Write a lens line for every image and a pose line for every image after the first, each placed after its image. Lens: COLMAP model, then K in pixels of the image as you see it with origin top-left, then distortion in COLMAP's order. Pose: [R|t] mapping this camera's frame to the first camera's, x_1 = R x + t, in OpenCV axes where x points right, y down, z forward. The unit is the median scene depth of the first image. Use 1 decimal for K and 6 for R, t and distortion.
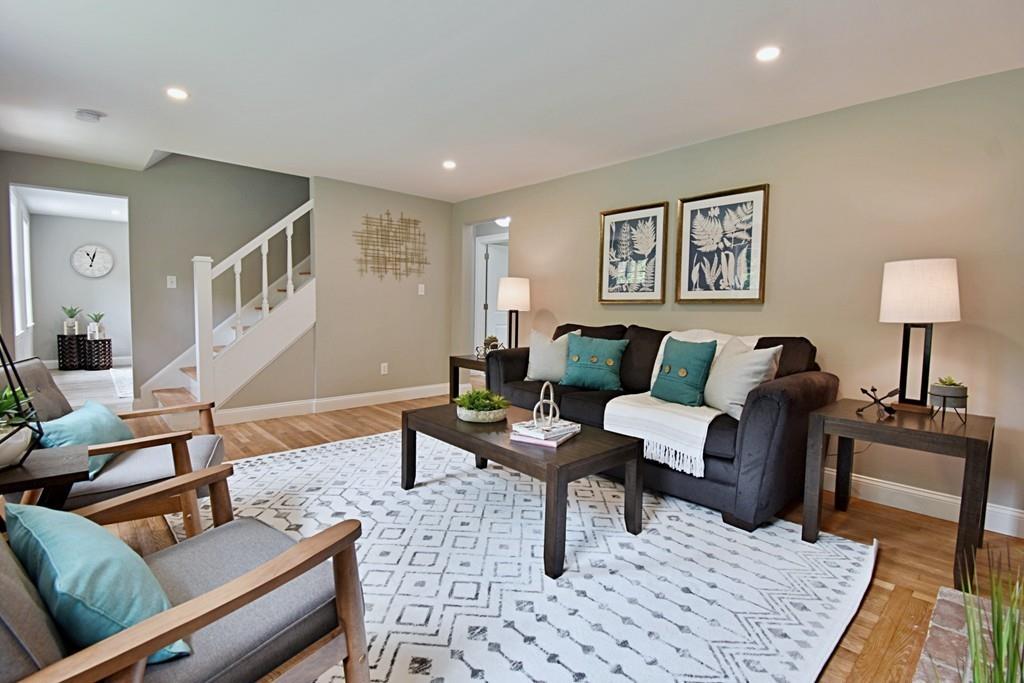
lens RADIAL K [[499.2, 0, 530.7], [0, 499.2, 337.4], [0, 0, 1]] dist [0.000398, -0.015691]
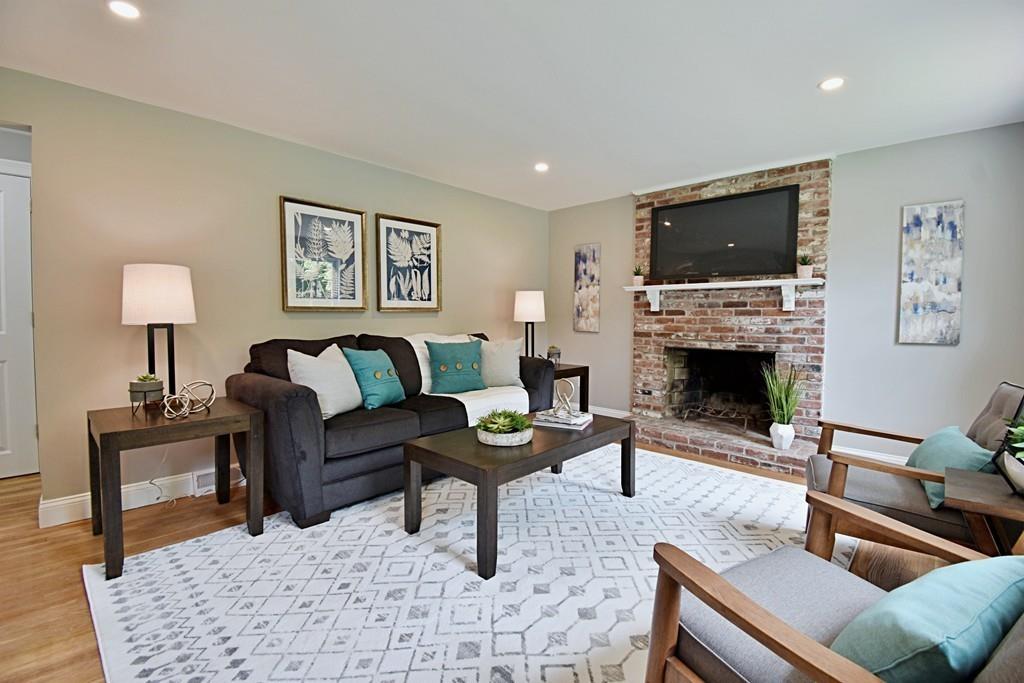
lens RADIAL K [[453.4, 0, 525.7], [0, 453.4, 335.0], [0, 0, 1]] dist [0.033989, -0.026356]
pose [[-0.095082, -0.059462, 0.993692, -0.746407], [0.057724, 0.996205, 0.065136, -0.067267], [-0.993794, 0.063554, -0.091289, 0.832455]]
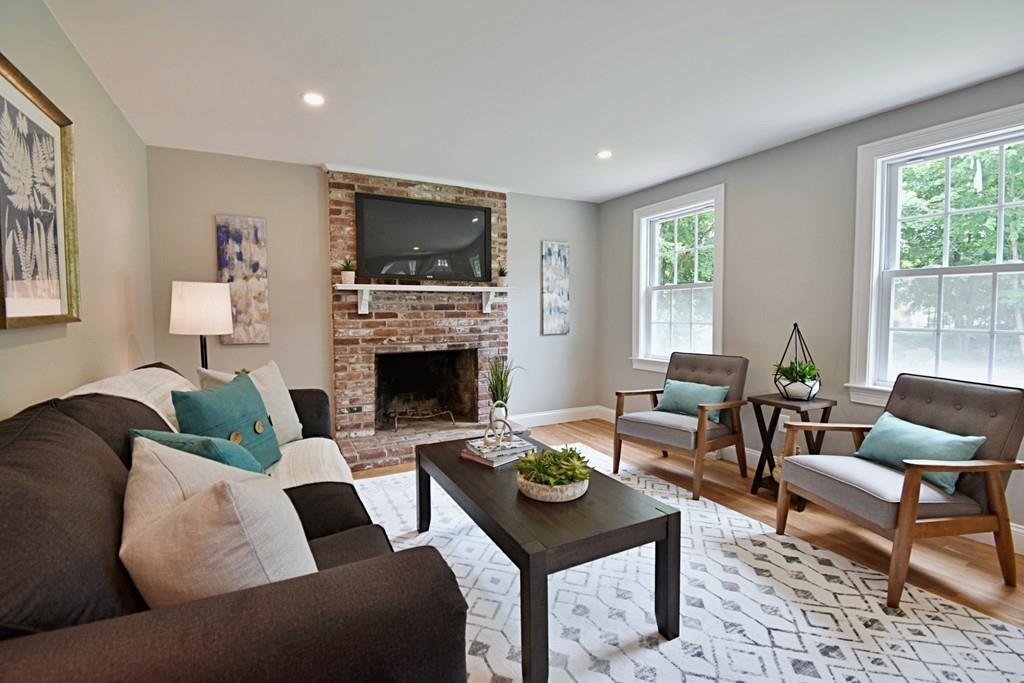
lens RADIAL K [[453.4, 0, 525.7], [0, 453.4, 335.0], [0, 0, 1]] dist [0.033989, -0.026356]
pose [[-0.966872, -0.025411, 0.253995, -0.179402], [0.006040, 0.992477, 0.122282, -0.110550], [-0.255192, 0.119765, -0.959444, 1.304486]]
